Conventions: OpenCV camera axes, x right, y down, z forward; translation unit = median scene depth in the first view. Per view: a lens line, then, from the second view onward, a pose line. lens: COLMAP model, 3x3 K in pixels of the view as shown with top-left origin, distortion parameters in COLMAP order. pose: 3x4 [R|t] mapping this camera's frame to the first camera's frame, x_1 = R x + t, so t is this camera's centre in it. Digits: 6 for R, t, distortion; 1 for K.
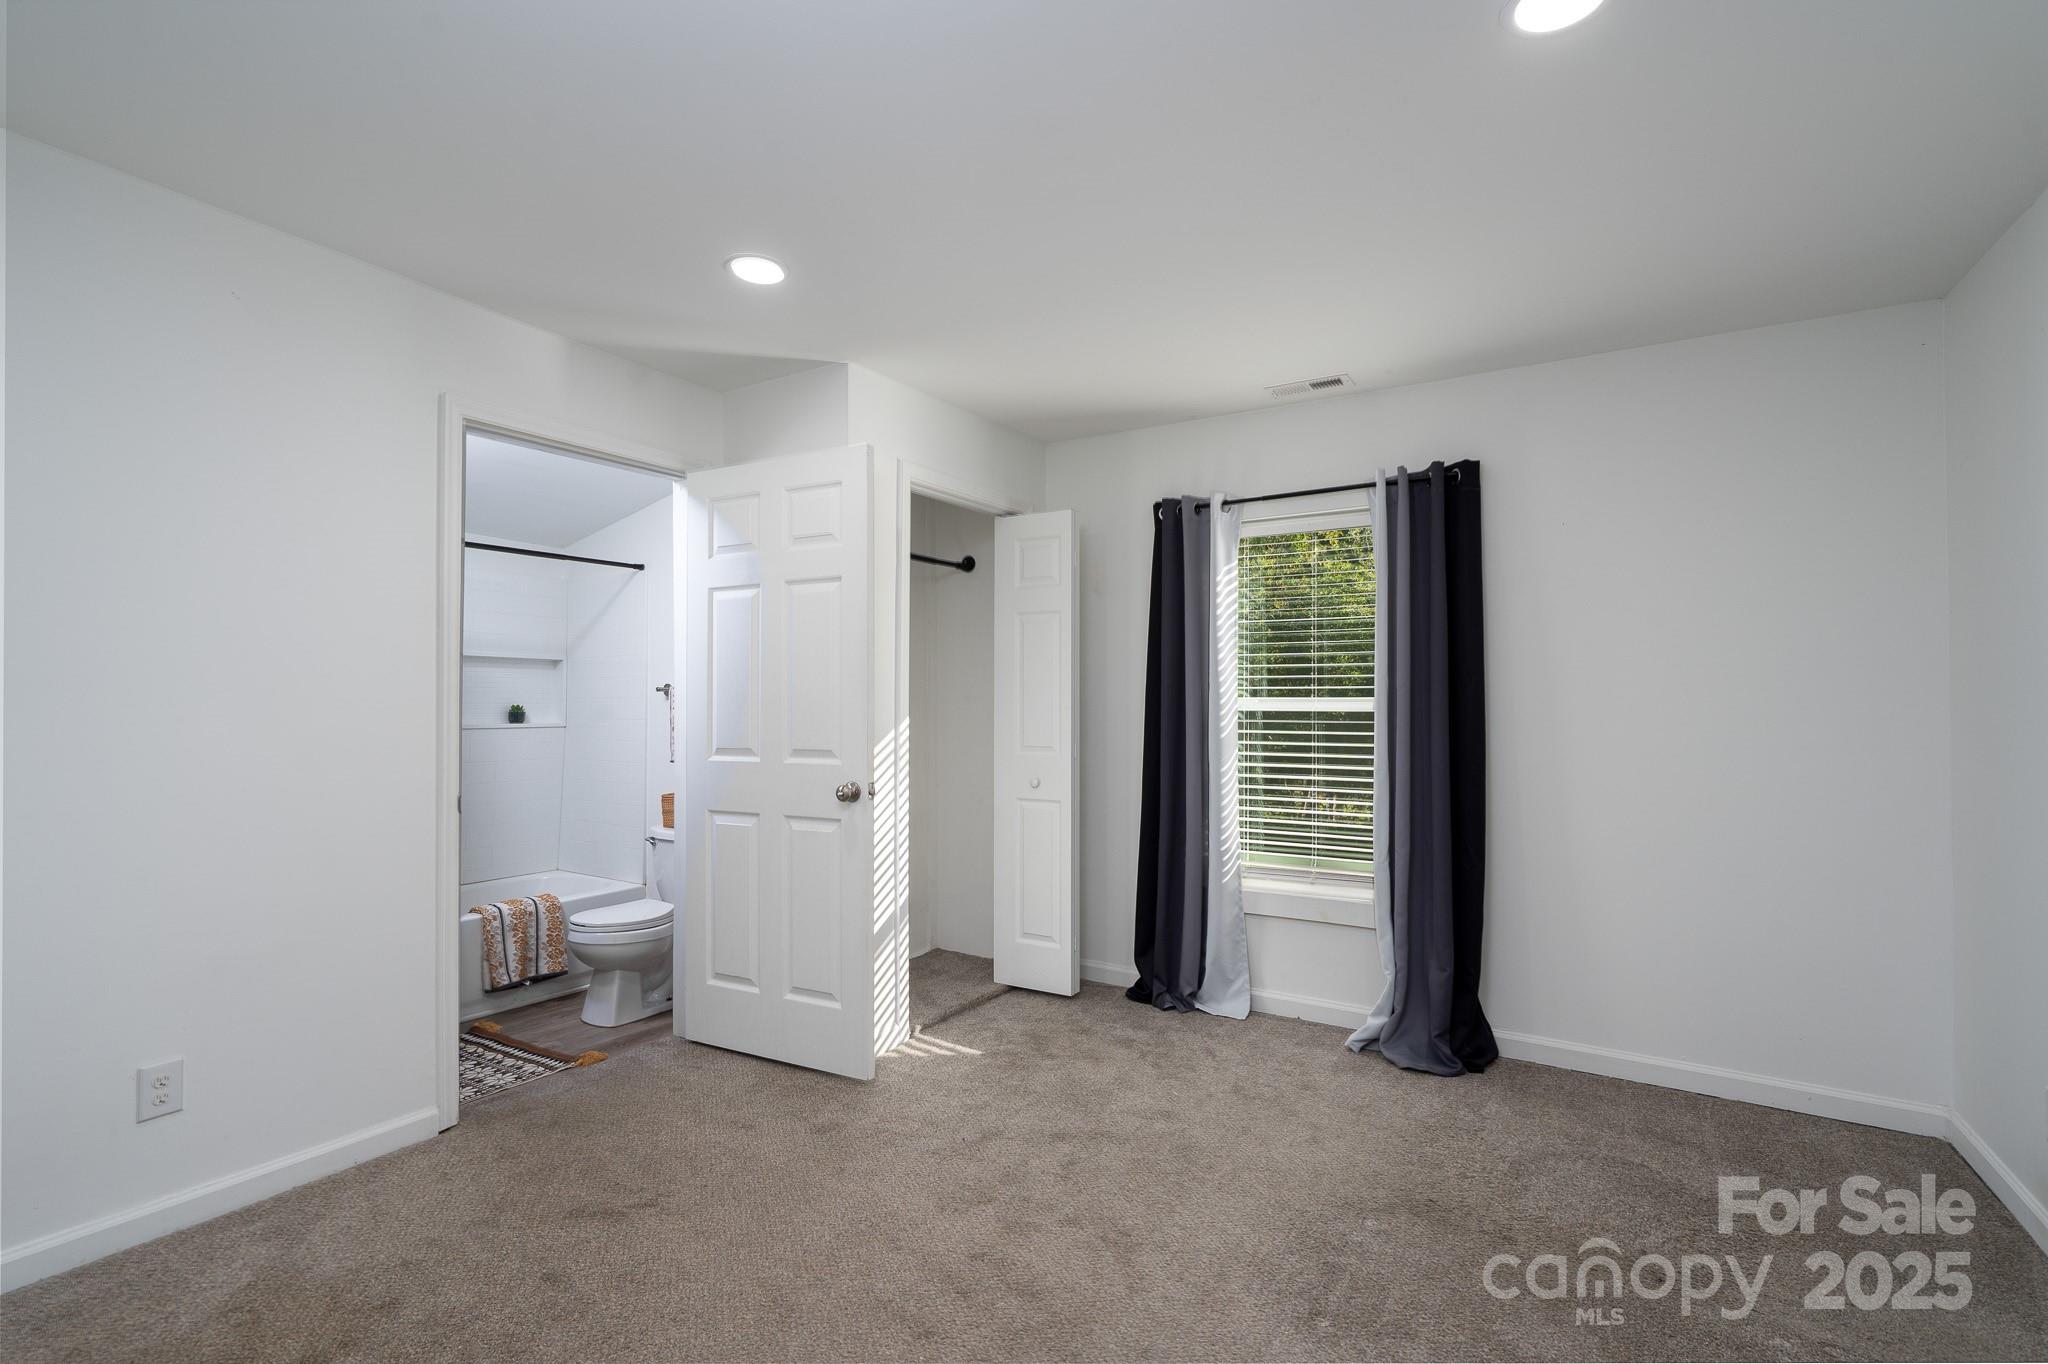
lens RADIAL K [[935.8, 0, 1022.3], [0, 935.8, 700.0], [0, 0, 1]] dist [-0.000706, 0.000094]
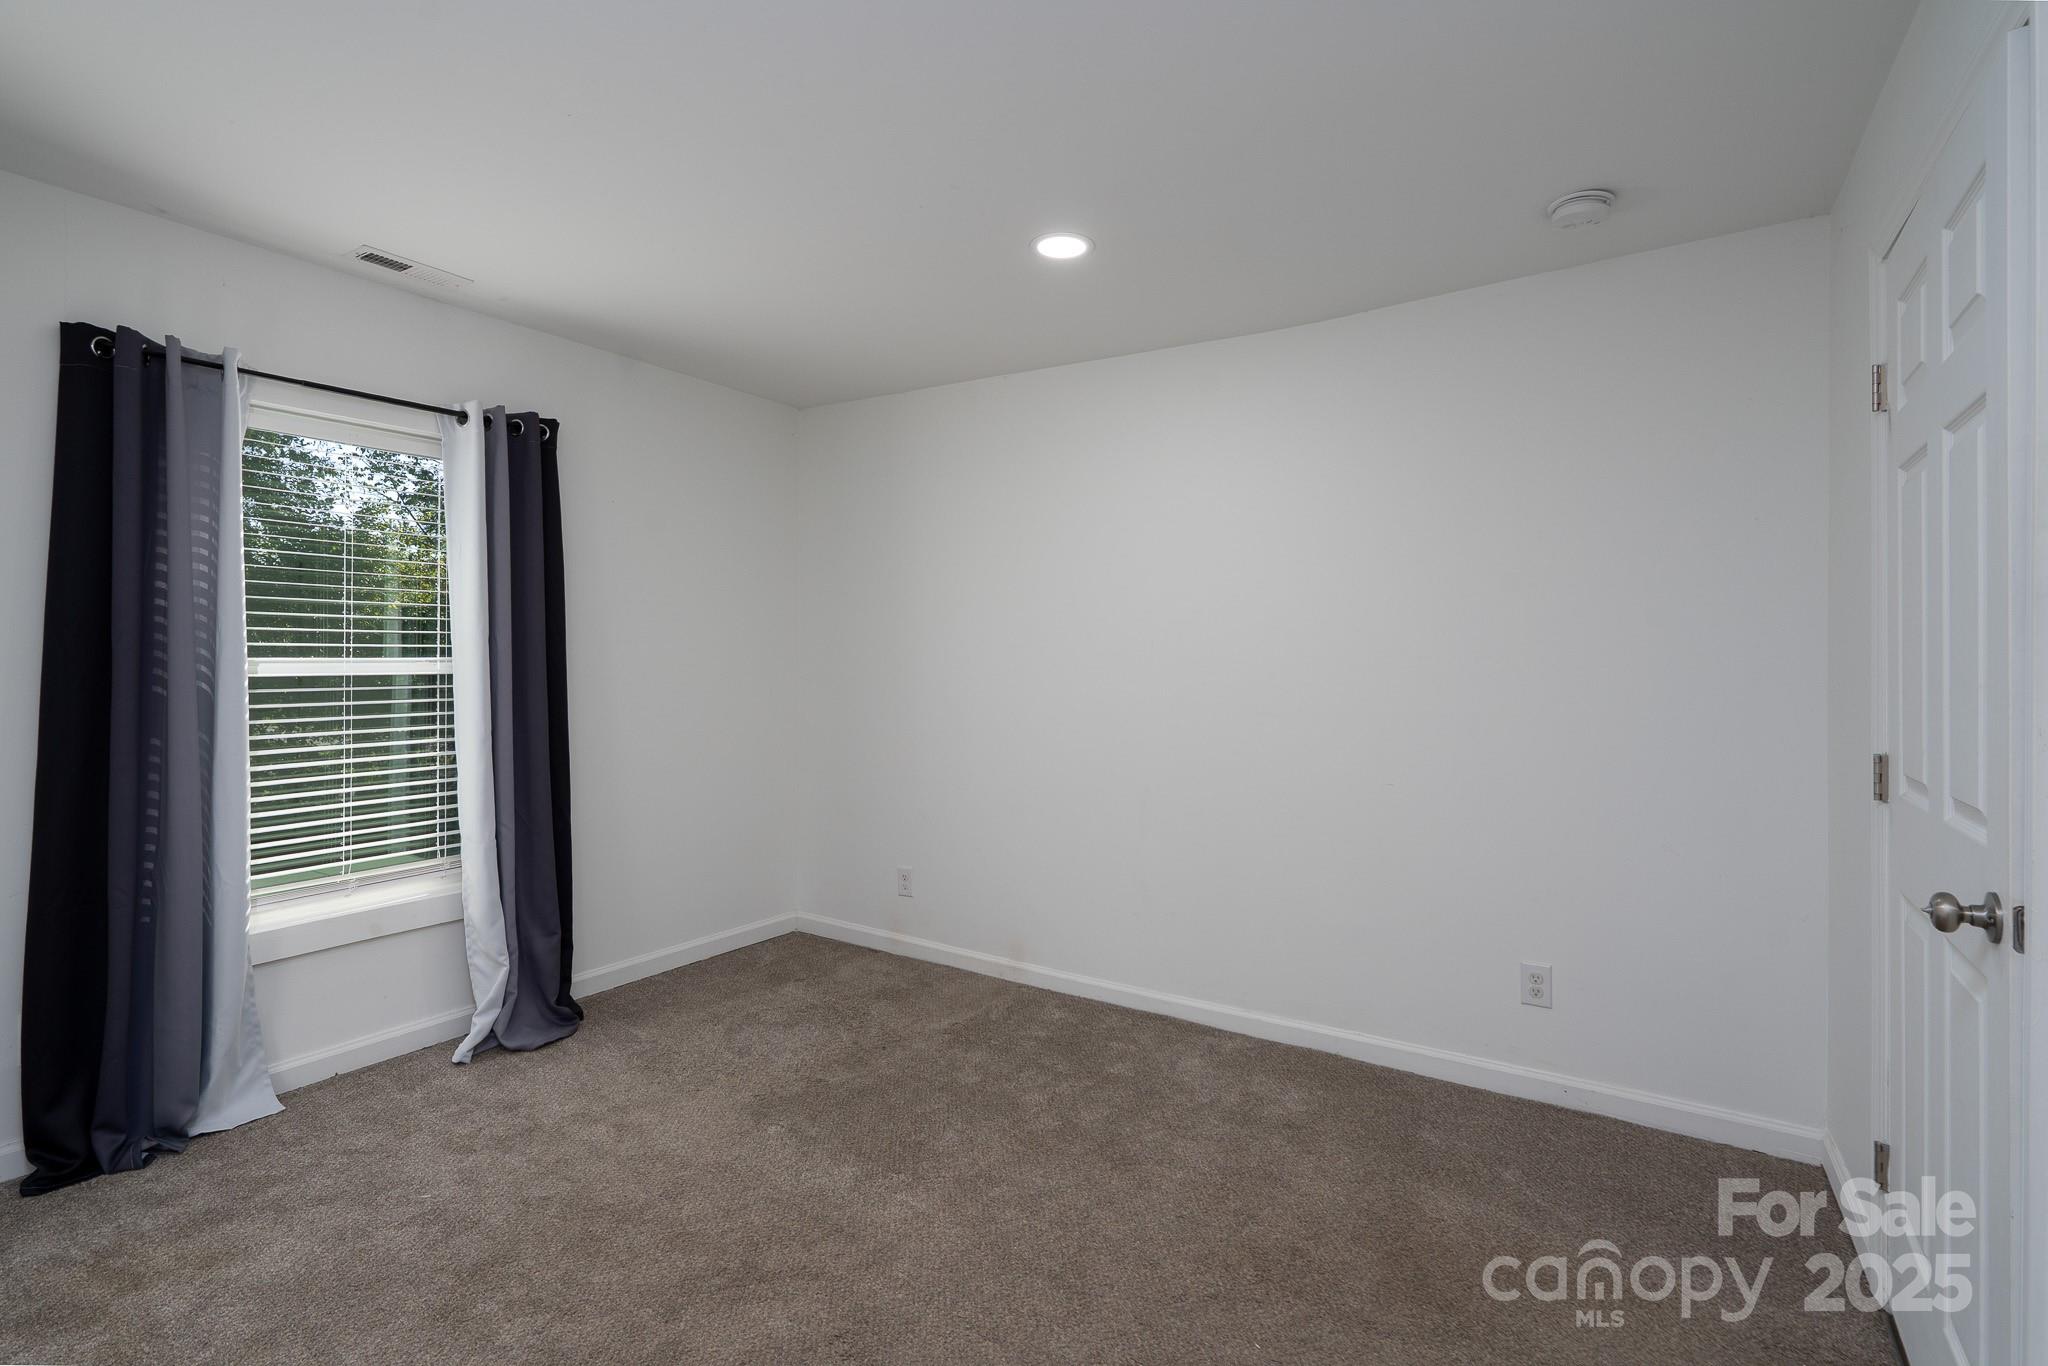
lens RADIAL K [[936.8, 0, 1023.8], [0, 936.8, 690.9], [0, 0, 1]] dist [-0.000100, 0.000003]
pose [[0.041420, -0.042661, 0.998231, -0.485649], [0.005242, 0.999084, 0.042480, -0.005856], [-0.999128, 0.003474, 0.041605, 0.448354]]
